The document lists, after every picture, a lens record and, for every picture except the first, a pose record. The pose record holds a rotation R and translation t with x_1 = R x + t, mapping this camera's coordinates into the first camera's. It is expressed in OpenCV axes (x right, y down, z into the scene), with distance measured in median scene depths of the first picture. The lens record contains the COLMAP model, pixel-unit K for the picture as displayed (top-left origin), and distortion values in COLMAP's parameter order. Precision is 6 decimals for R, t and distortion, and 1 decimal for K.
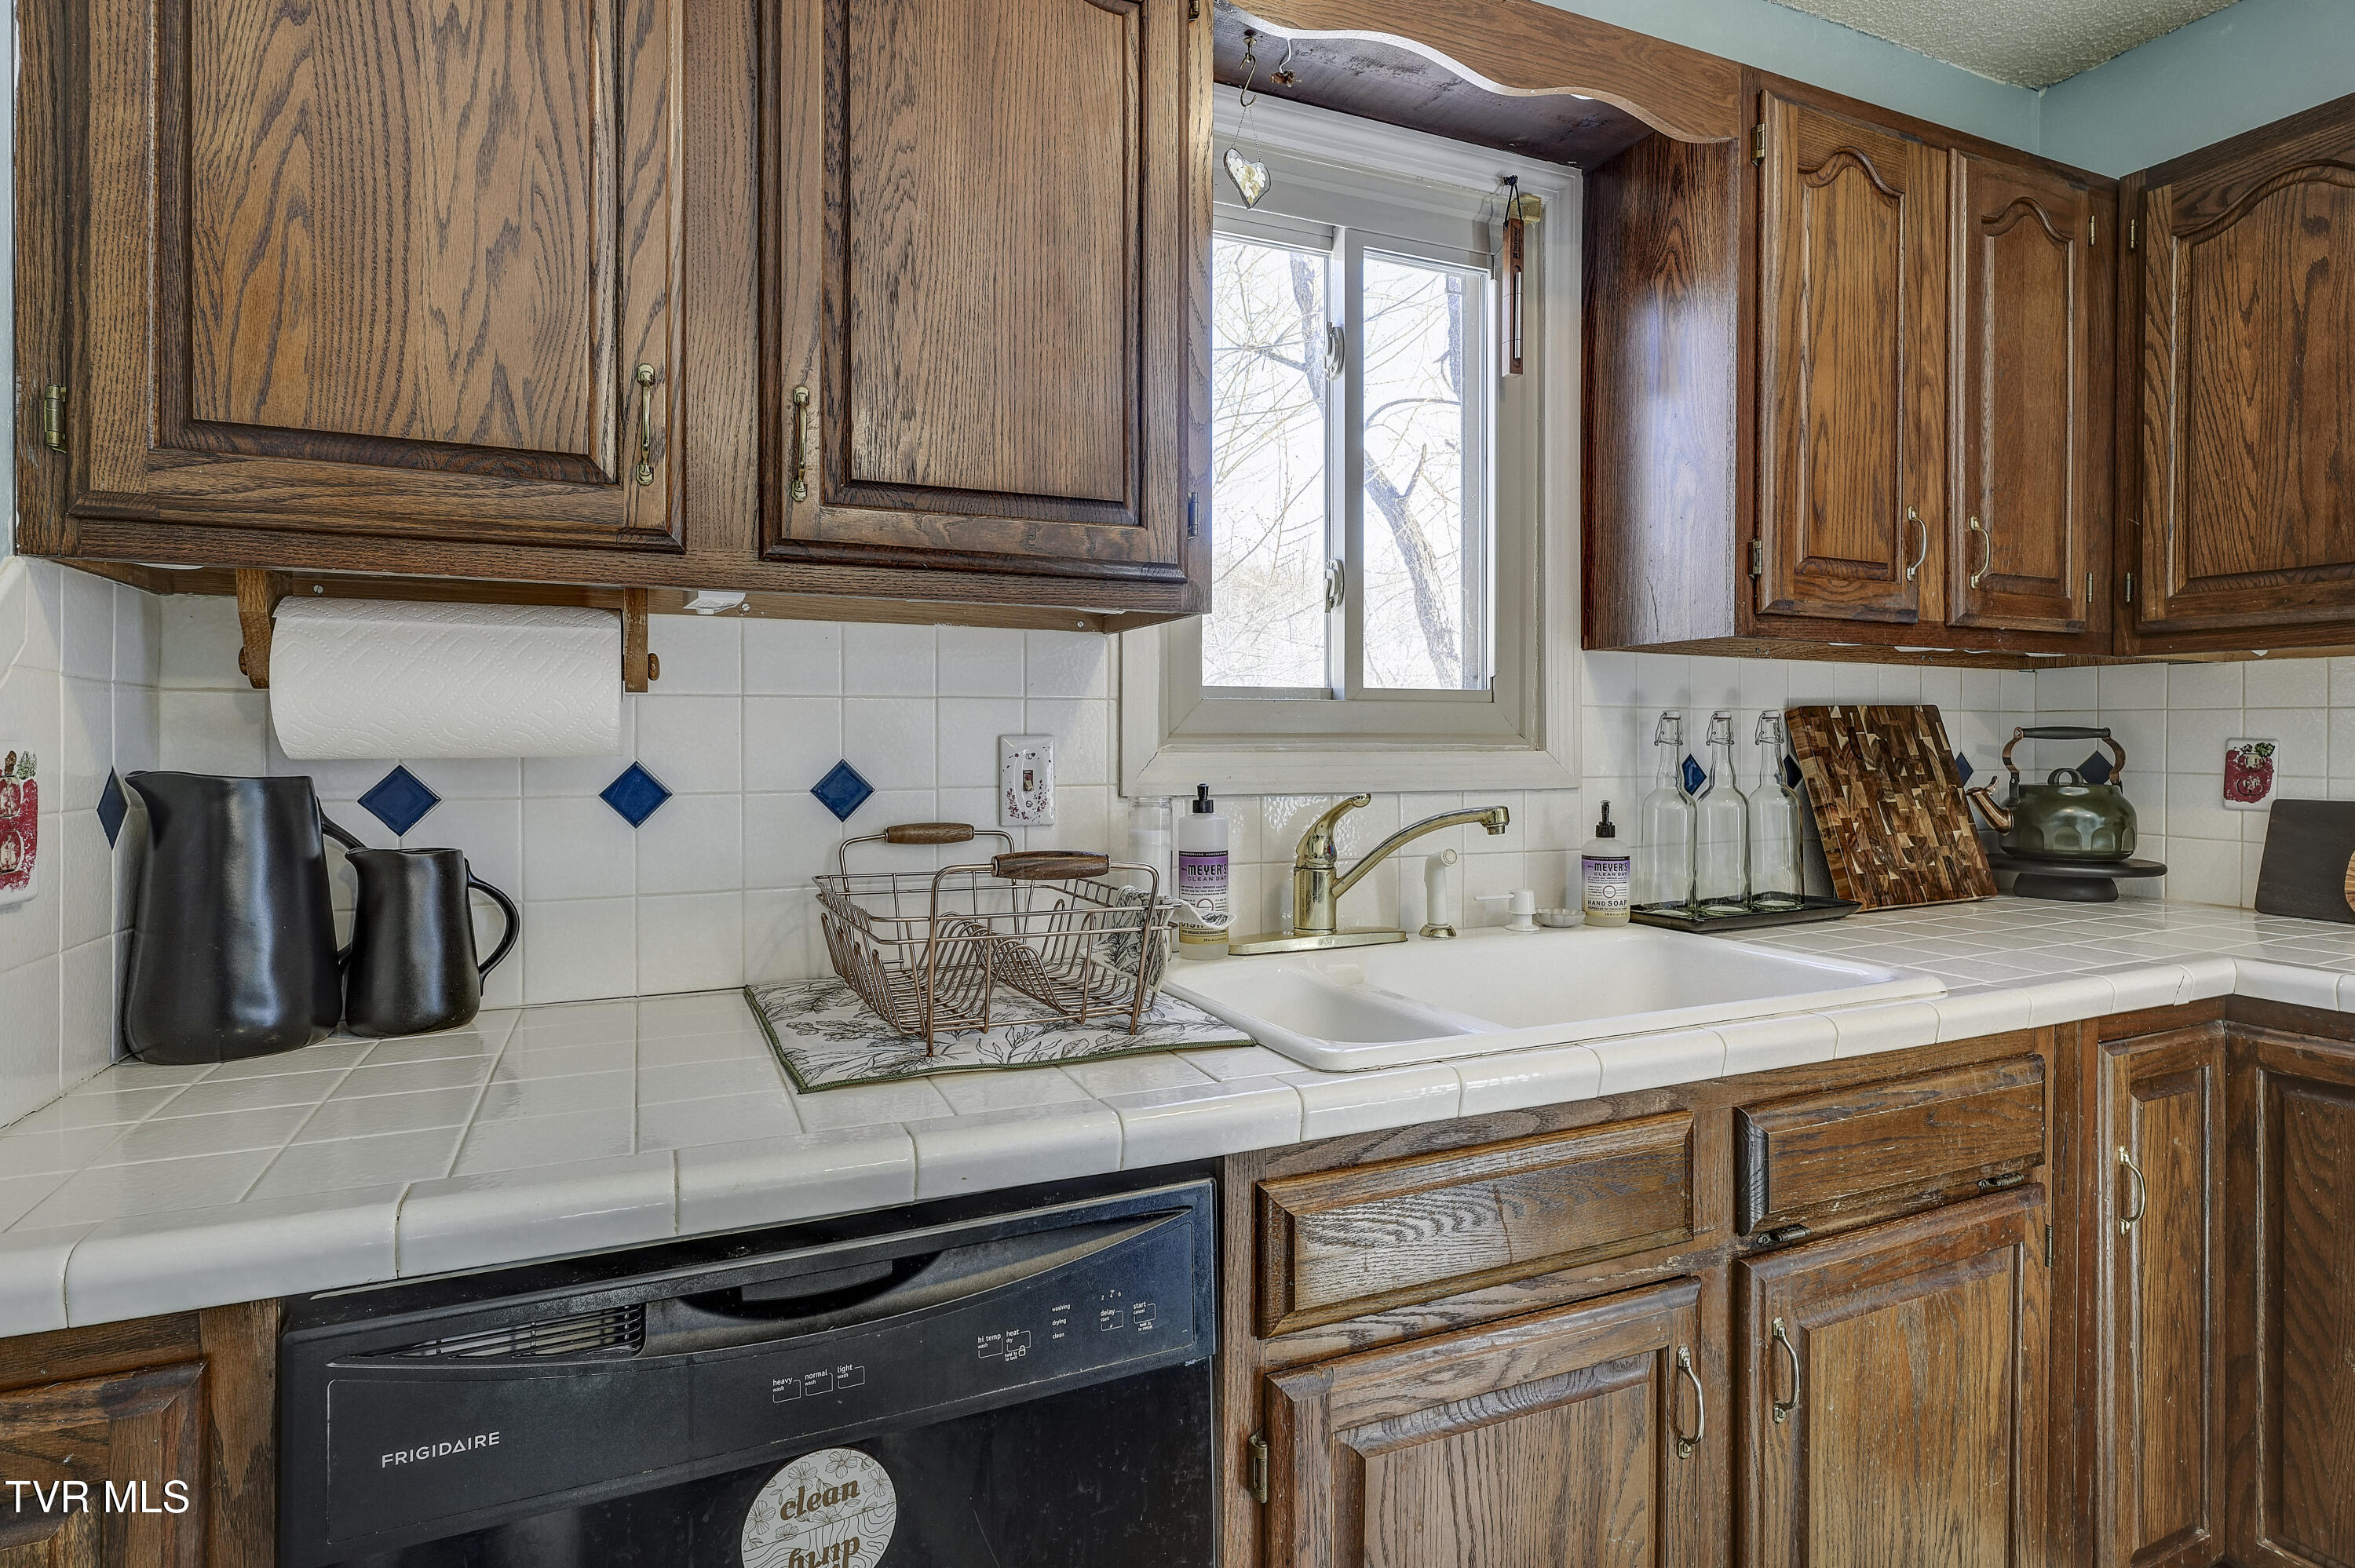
lens RADIAL K [[1226.2, 0, 1181.3], [0, 1226.2, 738.8], [0, 0, 1]] dist [0.000430, -0.000028]
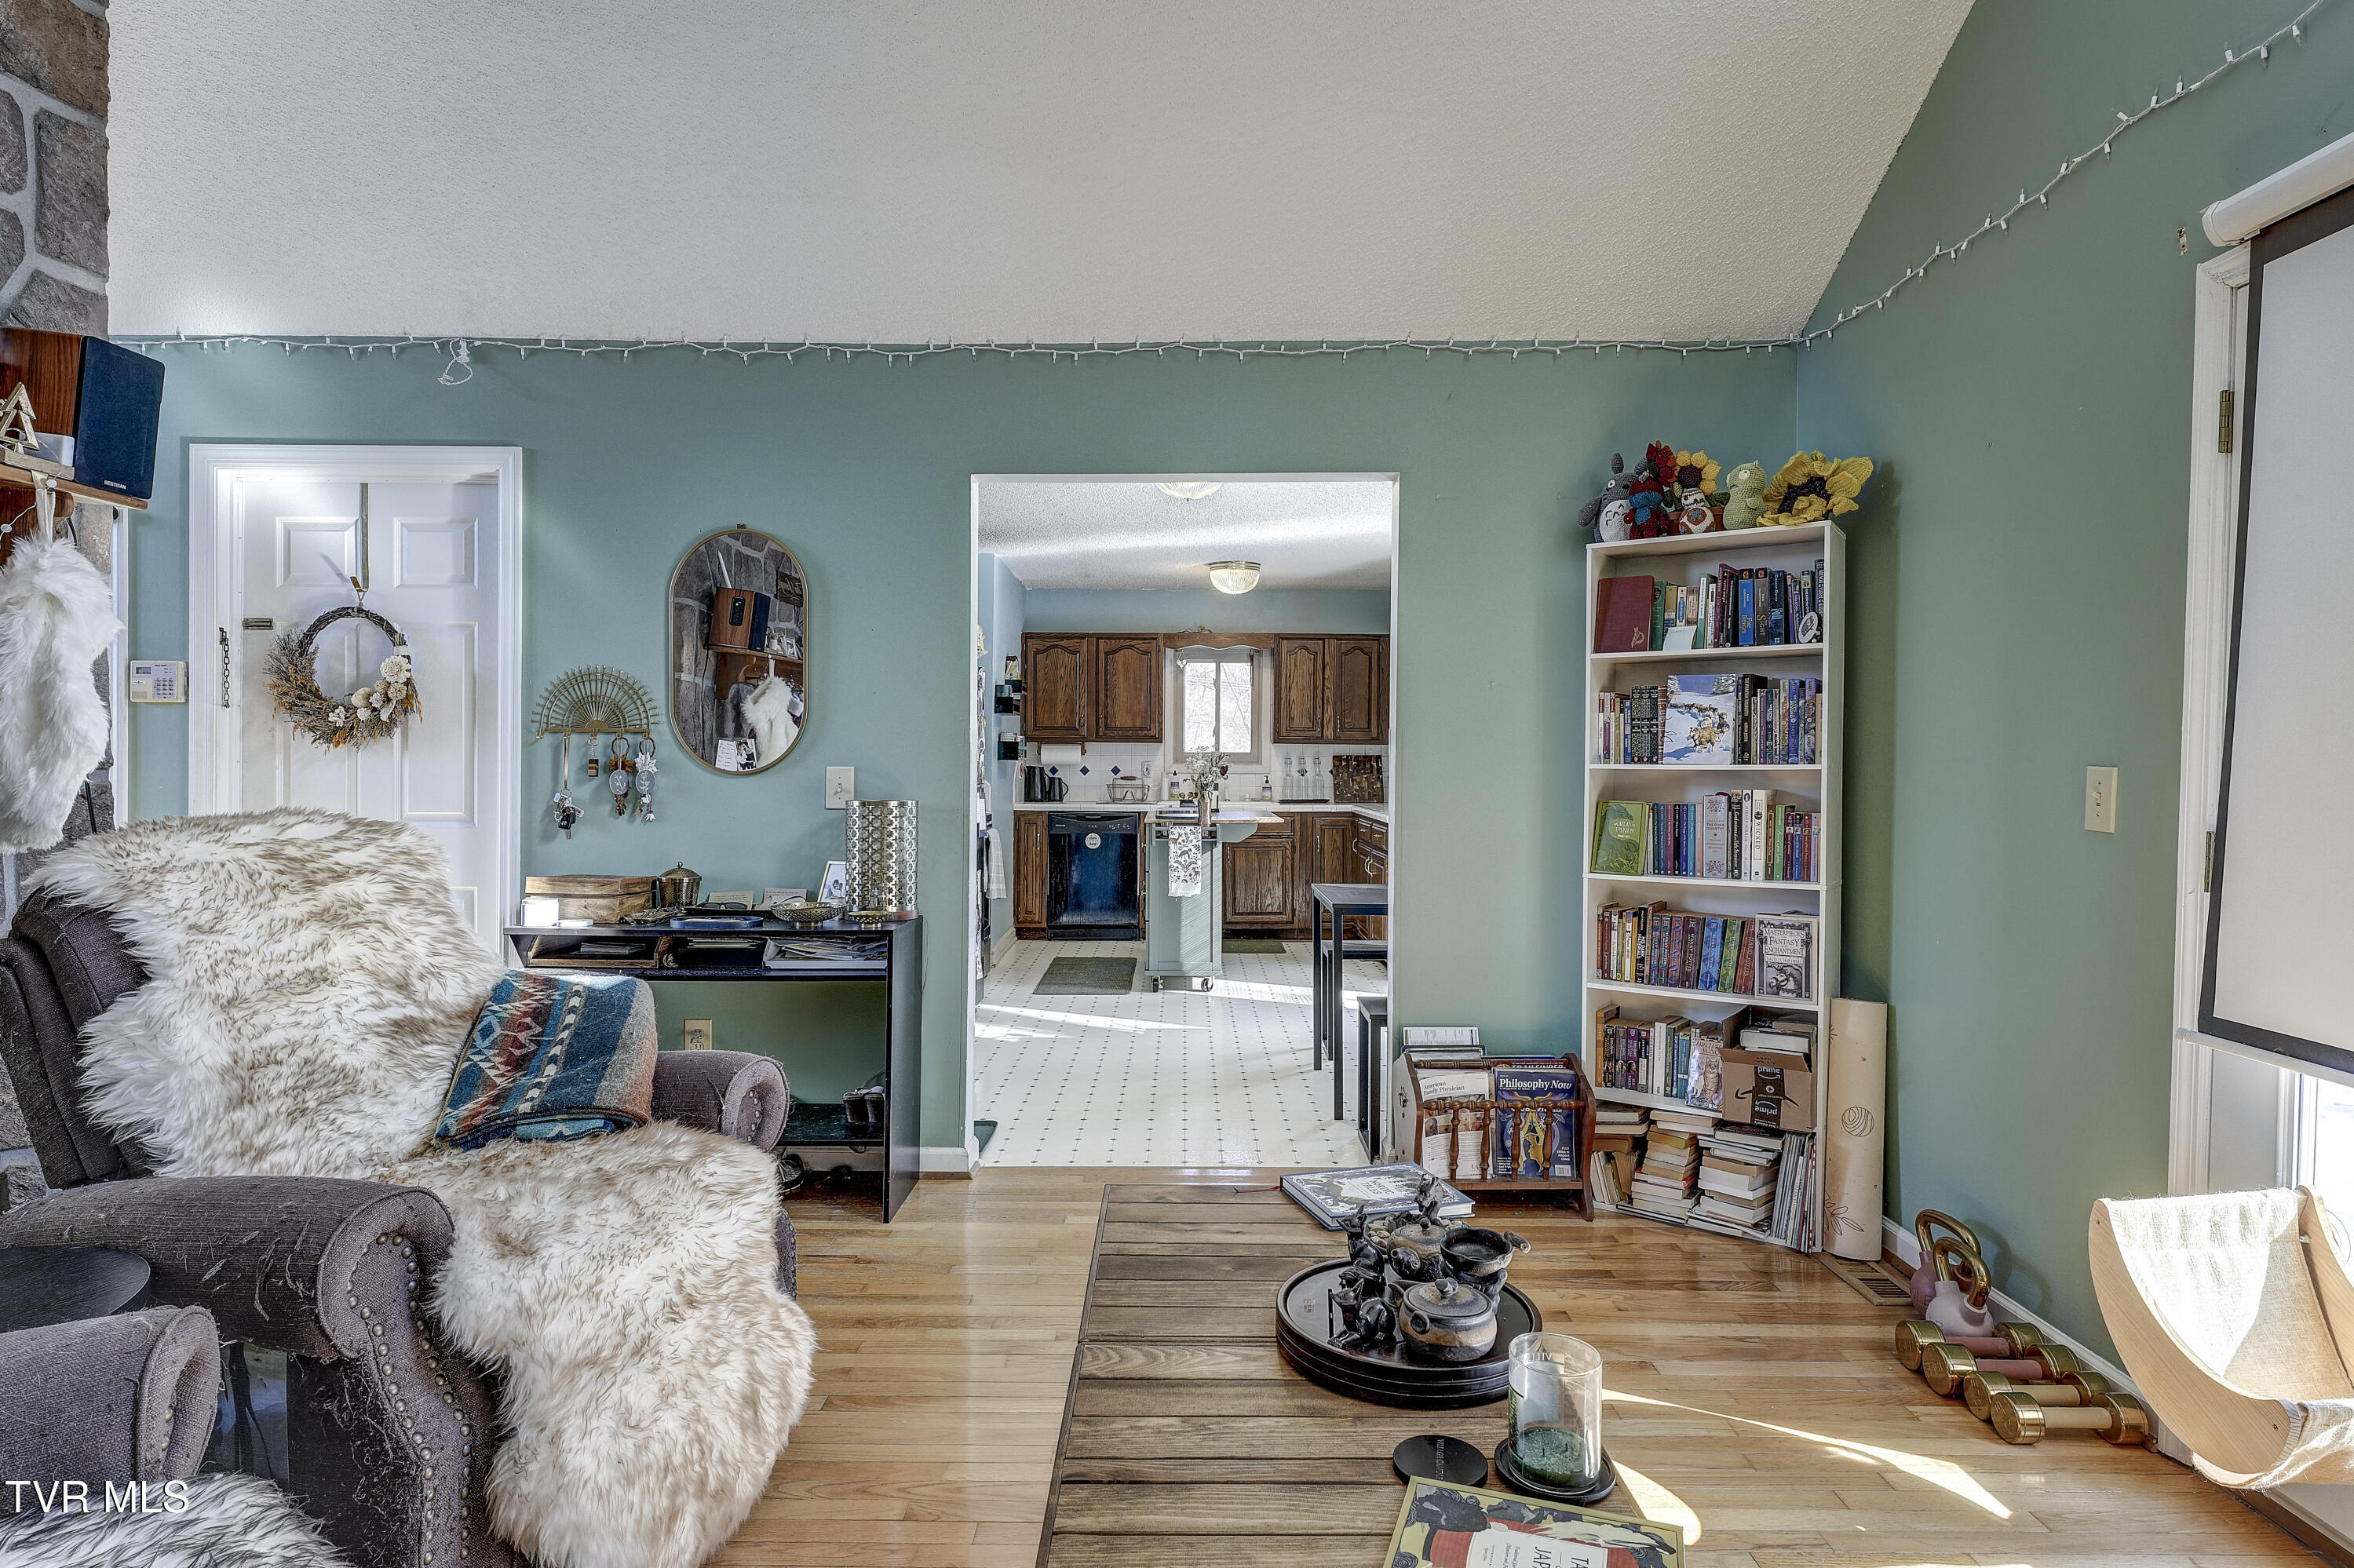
lens RADIAL K [[1272.7, 0, 1177.0], [0, 1272.7, 784.0], [0, 0, 1]] dist [0.000017, -0.000005]
pose [[0.905395, 0.011717, -0.424408, 2.316491], [-0.004932, 0.999842, 0.017082, 0.000116], [0.424541, -0.013373, 0.905310, -3.963947]]
